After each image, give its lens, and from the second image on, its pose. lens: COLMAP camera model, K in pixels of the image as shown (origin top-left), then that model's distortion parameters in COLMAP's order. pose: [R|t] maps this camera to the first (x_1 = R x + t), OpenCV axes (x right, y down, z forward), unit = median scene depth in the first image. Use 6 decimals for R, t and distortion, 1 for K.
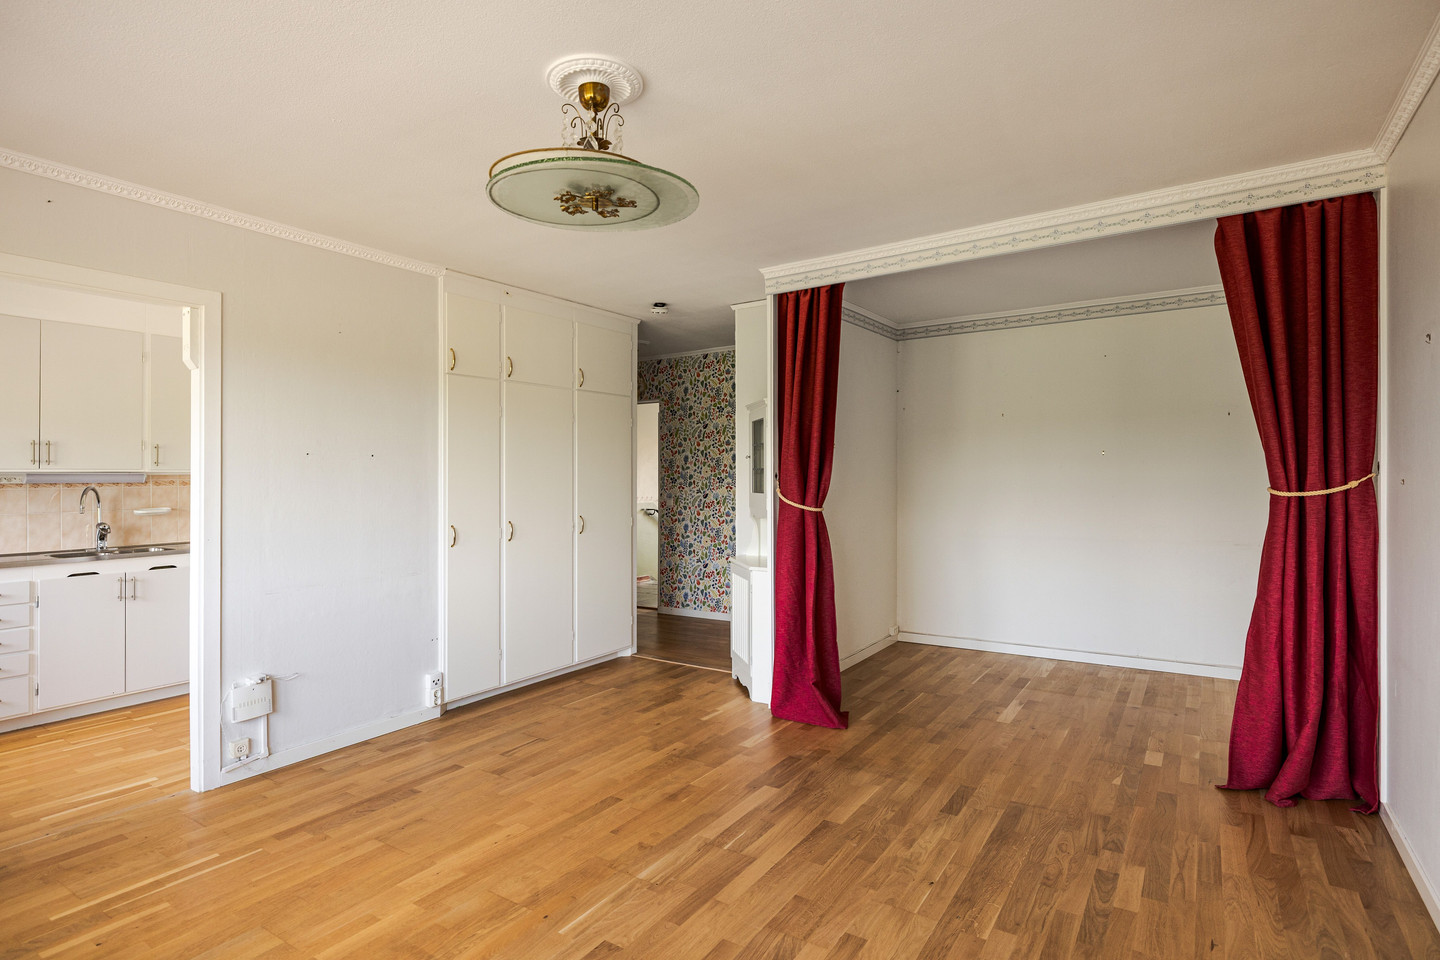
lens RADIAL K [[751.6, 0, 722.9], [0, 751.6, 486.1], [0, 0, 1]] dist [0.003220, 0.001023]
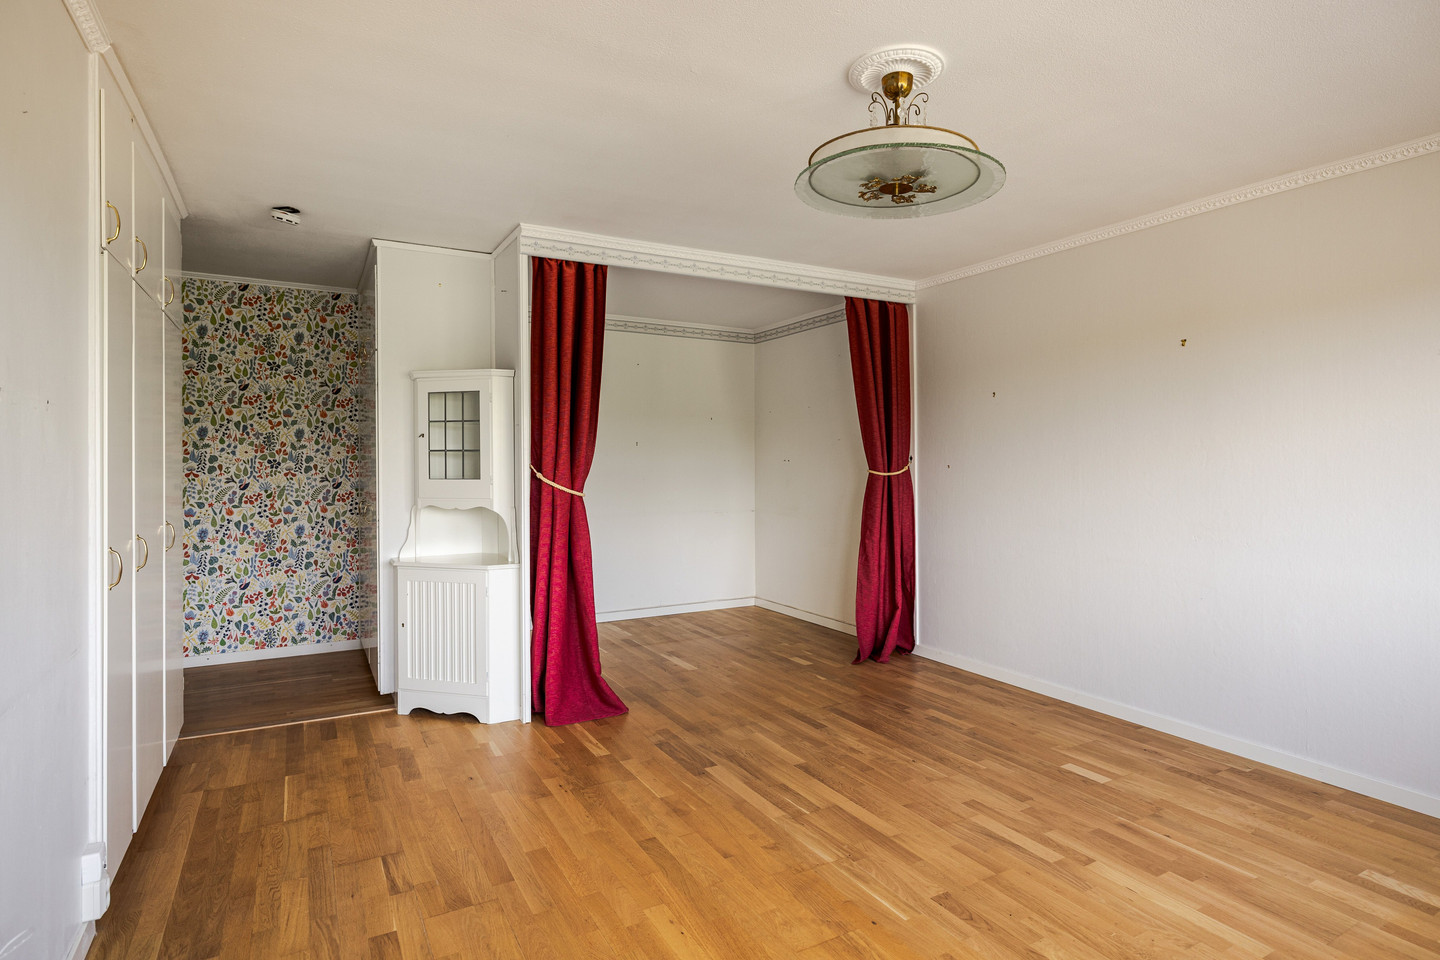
lens RADIAL K [[751.6, 0, 722.3], [0, 751.6, 469.5], [0, 0, 1]] dist [0.003220, 0.001023]
pose [[0.455047, 0.001150, 0.890467, -0.725487], [0.005696, 0.999975, -0.004202, 0.004429], [-0.890449, 0.006984, 0.455029, 0.459132]]
